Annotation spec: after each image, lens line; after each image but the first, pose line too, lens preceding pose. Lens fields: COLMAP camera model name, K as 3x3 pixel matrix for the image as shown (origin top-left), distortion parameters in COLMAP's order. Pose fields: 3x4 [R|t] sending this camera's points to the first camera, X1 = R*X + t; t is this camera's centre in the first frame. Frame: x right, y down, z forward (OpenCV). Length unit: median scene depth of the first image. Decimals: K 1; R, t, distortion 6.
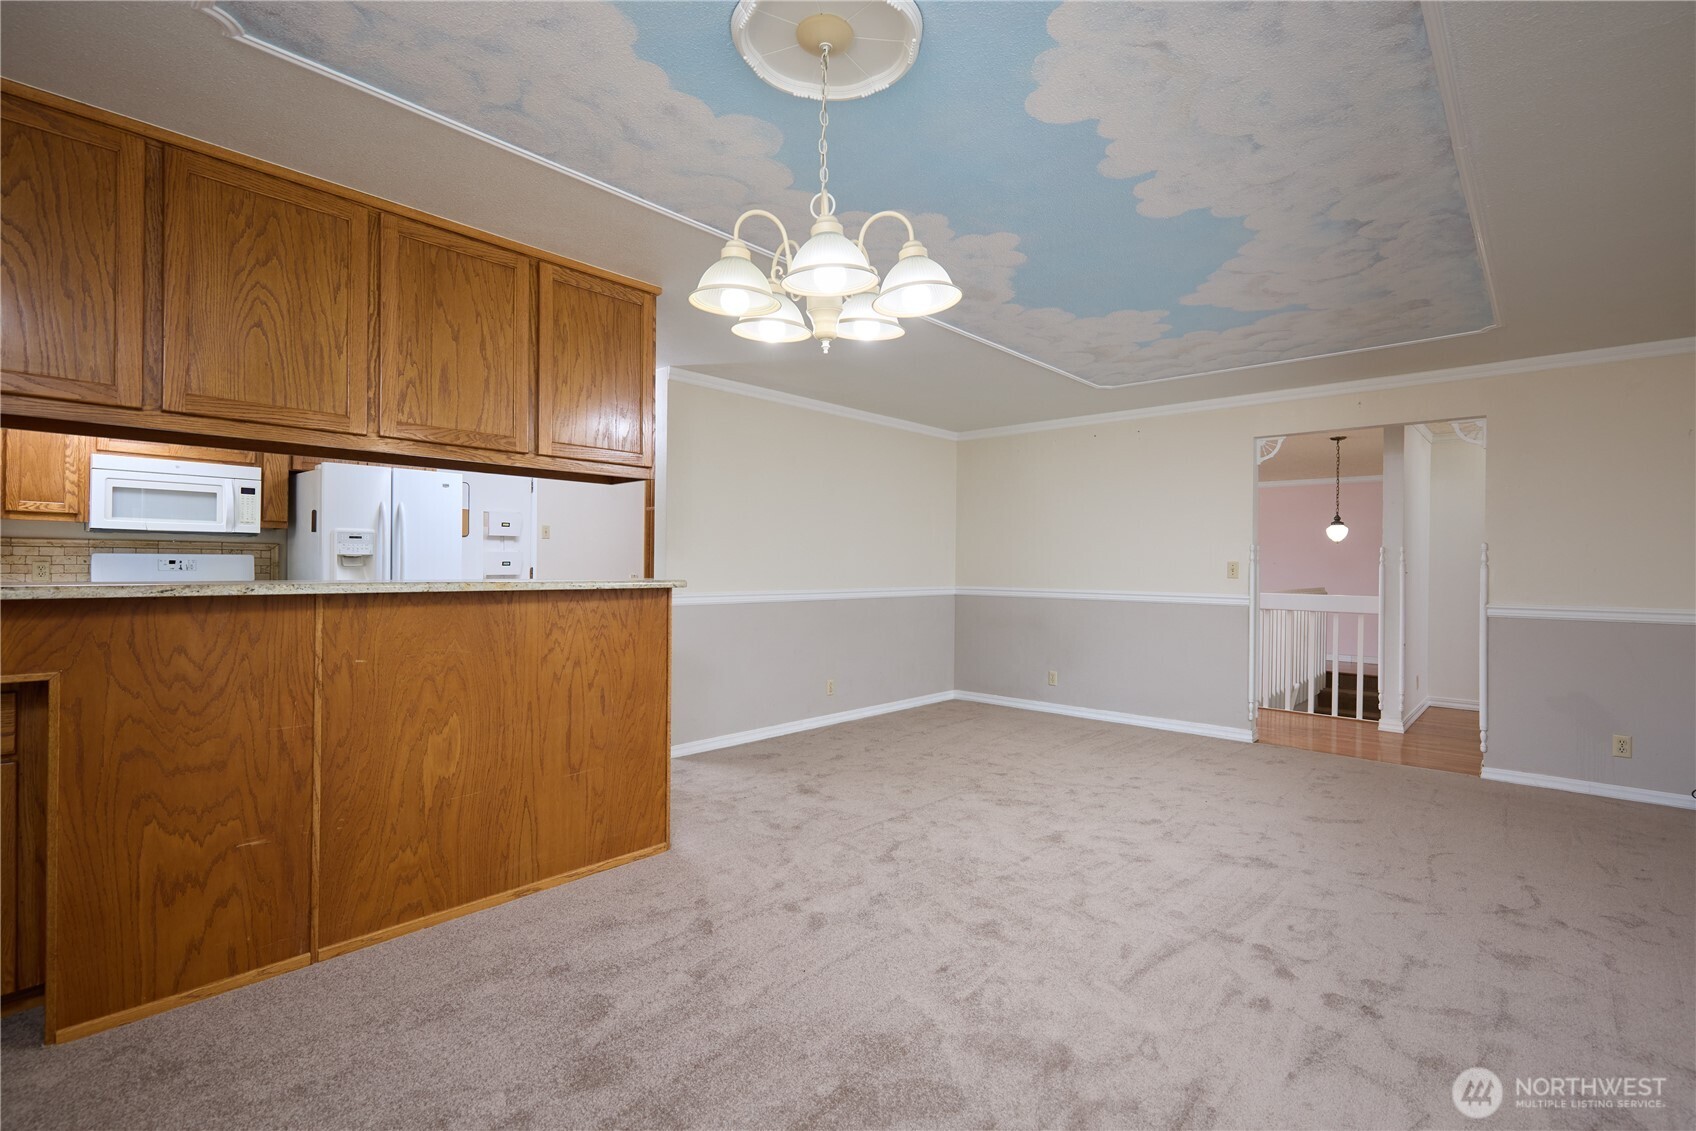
lens RADIAL K [[774.4, 0, 858.7], [0, 774.4, 564.4], [0, 0, 1]] dist [-0.000774, 0.000796]
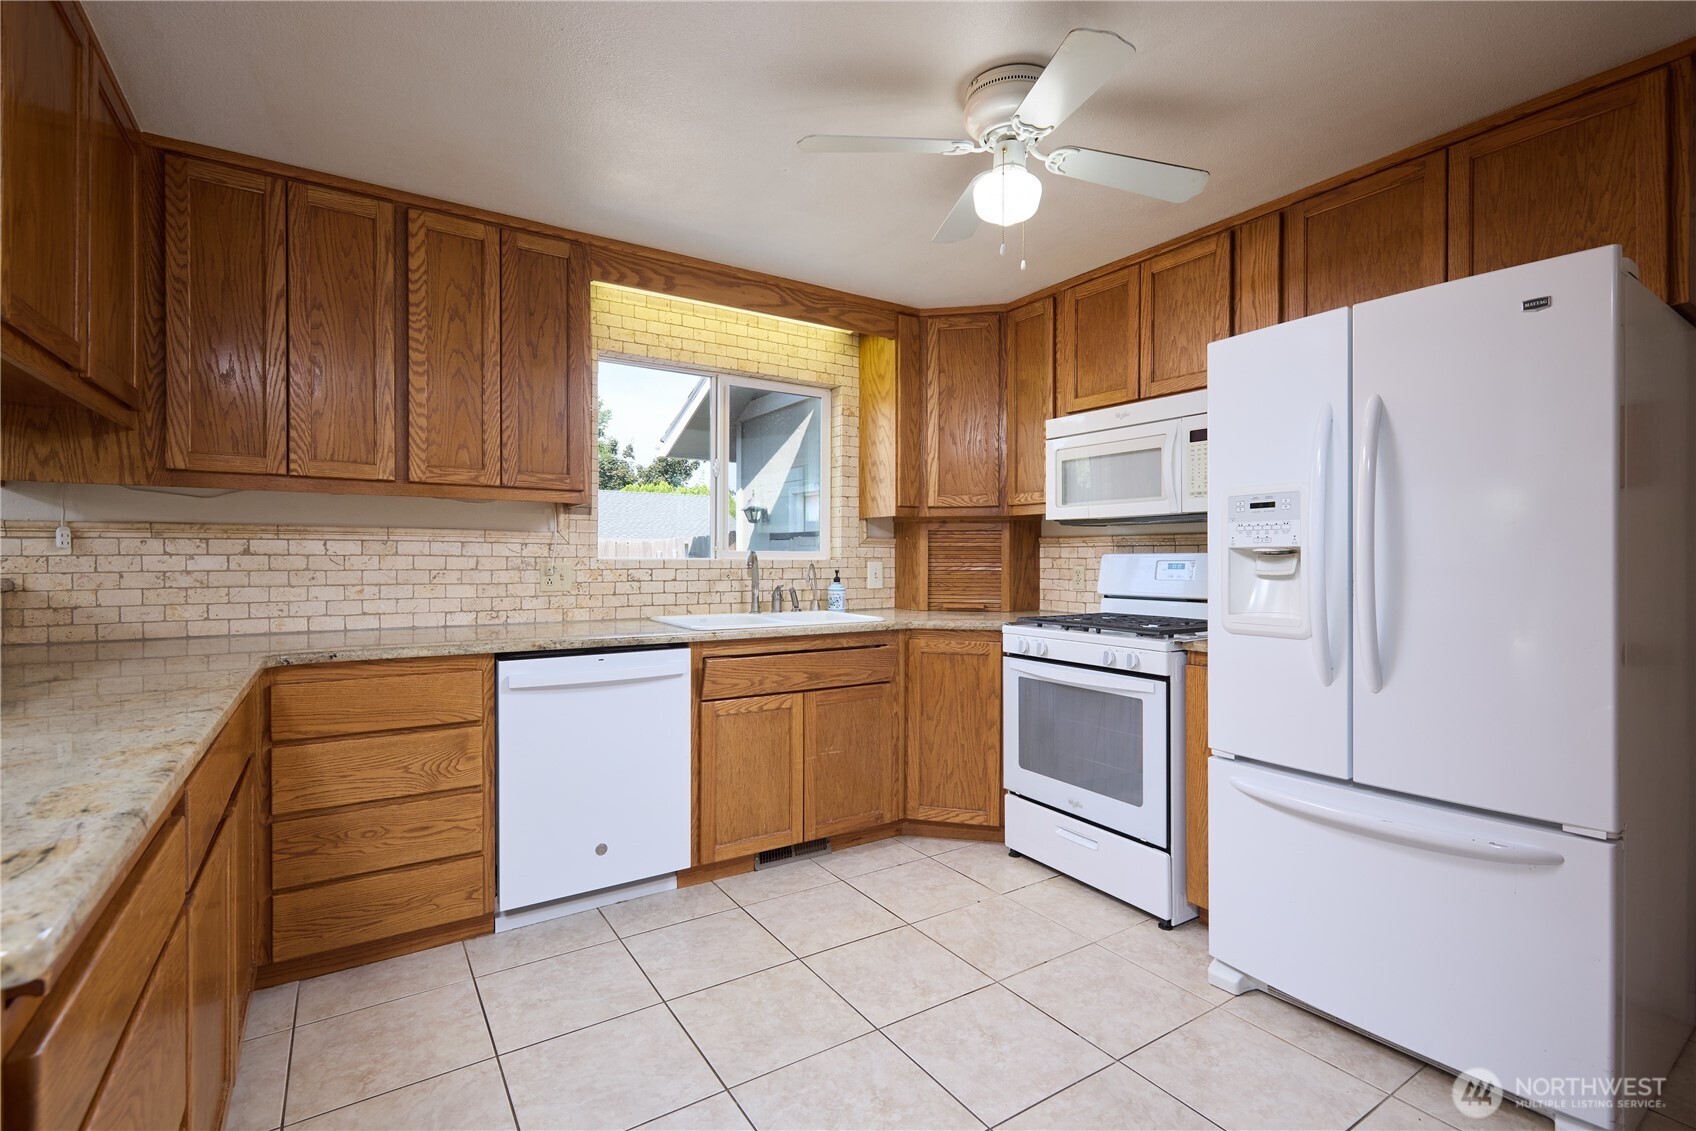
lens RADIAL K [[774.4, 0, 858.7], [0, 774.4, 564.4], [0, 0, 1]] dist [-0.000774, 0.000796]
pose [[-0.254021, -0.001514, -0.967197, -0.336771], [-0.006465, 0.999979, 0.000132, -0.004177], [0.967177, 0.006287, -0.254026, 1.505285]]
